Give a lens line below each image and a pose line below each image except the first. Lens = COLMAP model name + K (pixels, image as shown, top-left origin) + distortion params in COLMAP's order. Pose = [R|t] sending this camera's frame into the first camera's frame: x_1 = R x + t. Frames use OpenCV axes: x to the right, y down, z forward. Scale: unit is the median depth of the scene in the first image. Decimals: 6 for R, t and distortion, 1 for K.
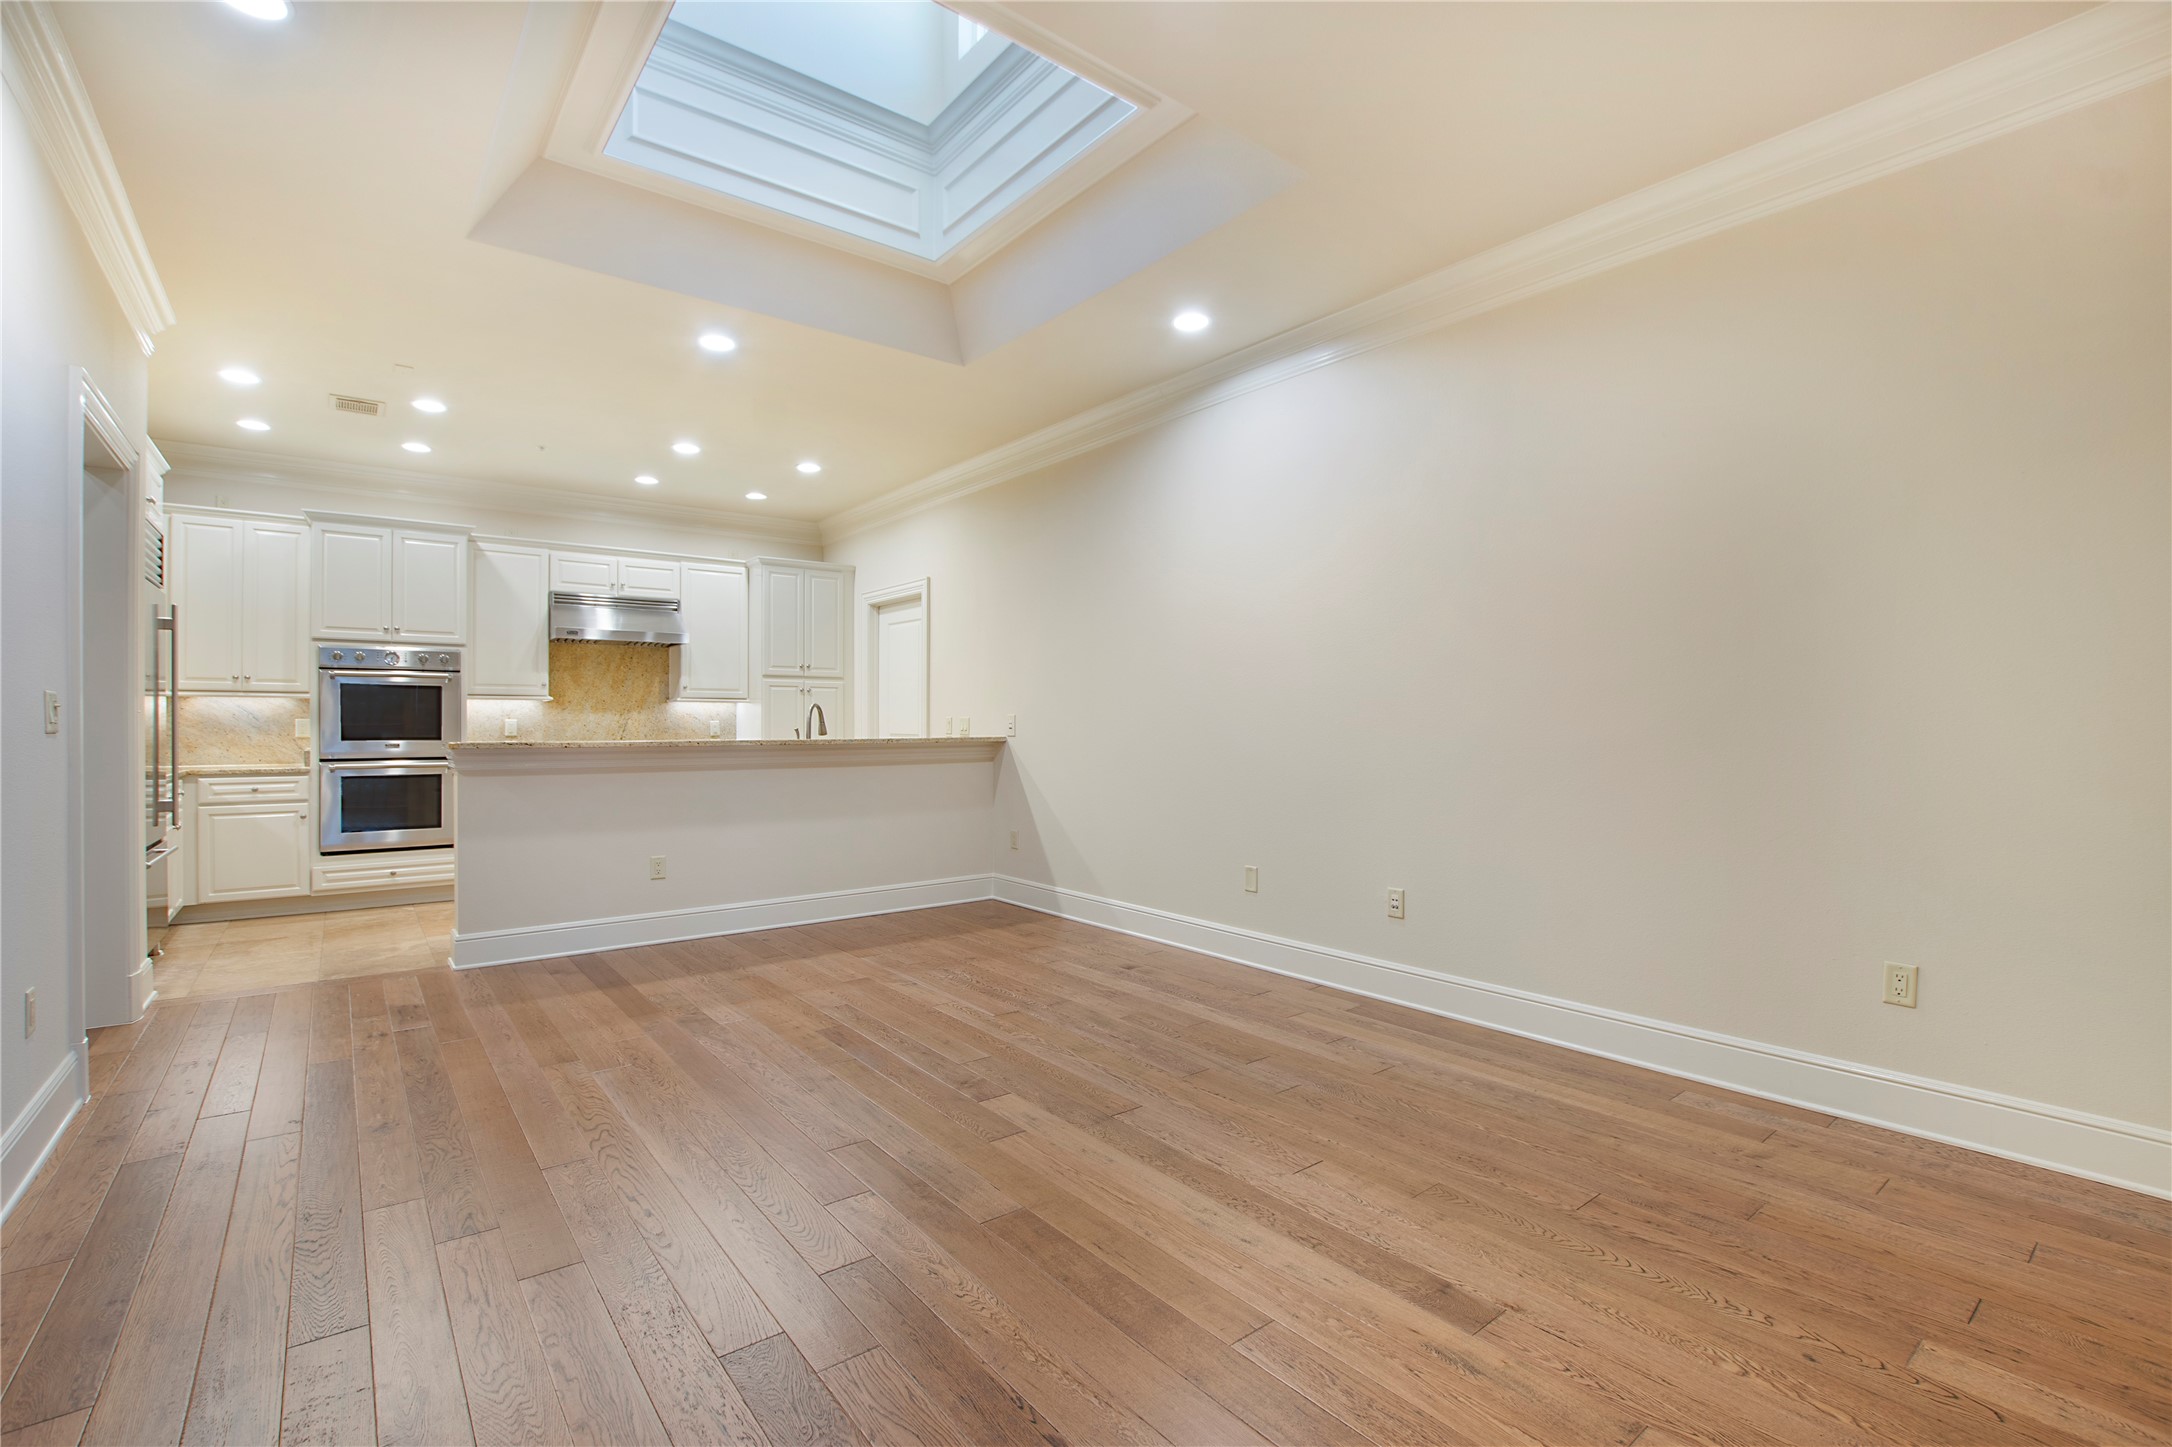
lens RADIAL K [[968.2, 0, 1097.3], [0, 968.2, 732.7], [0, 0, 1]] dist [-0.048247, 0.010866]
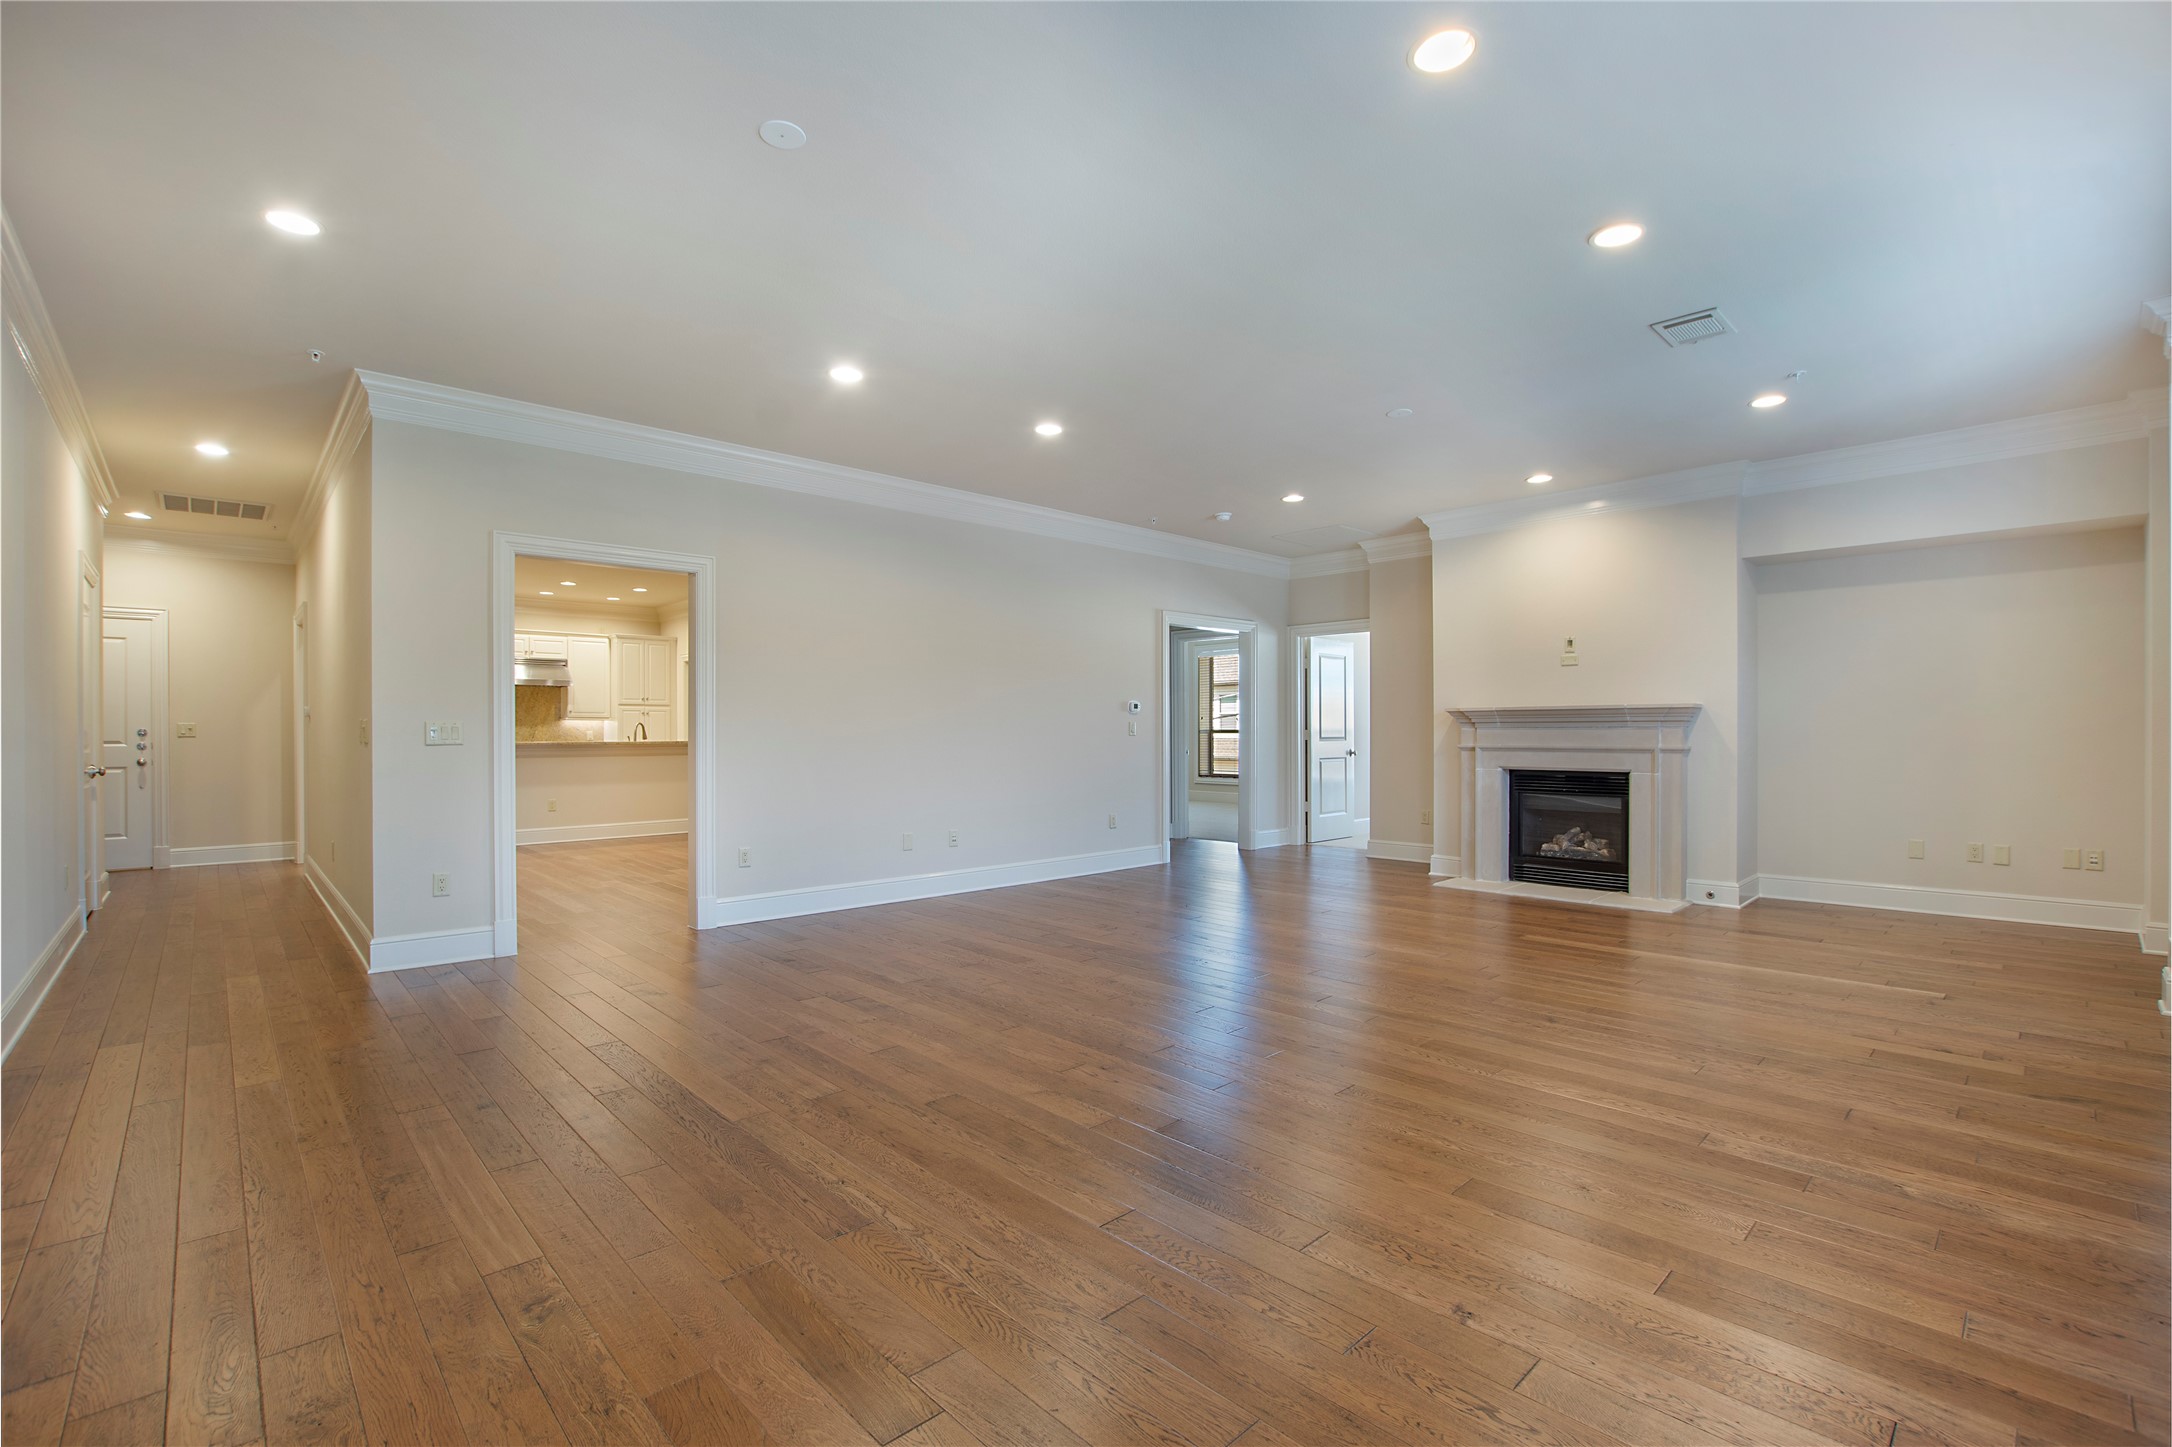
lens RADIAL K [[968.2, 0, 1097.3], [0, 968.2, 732.7], [0, 0, 1]] dist [-0.048247, 0.010866]
pose [[0.996937, -0.006118, 0.077973, 0.354479], [0.006530, 0.999966, -0.005026, 0.003948], [-0.077939, 0.005520, 0.996943, -0.729255]]
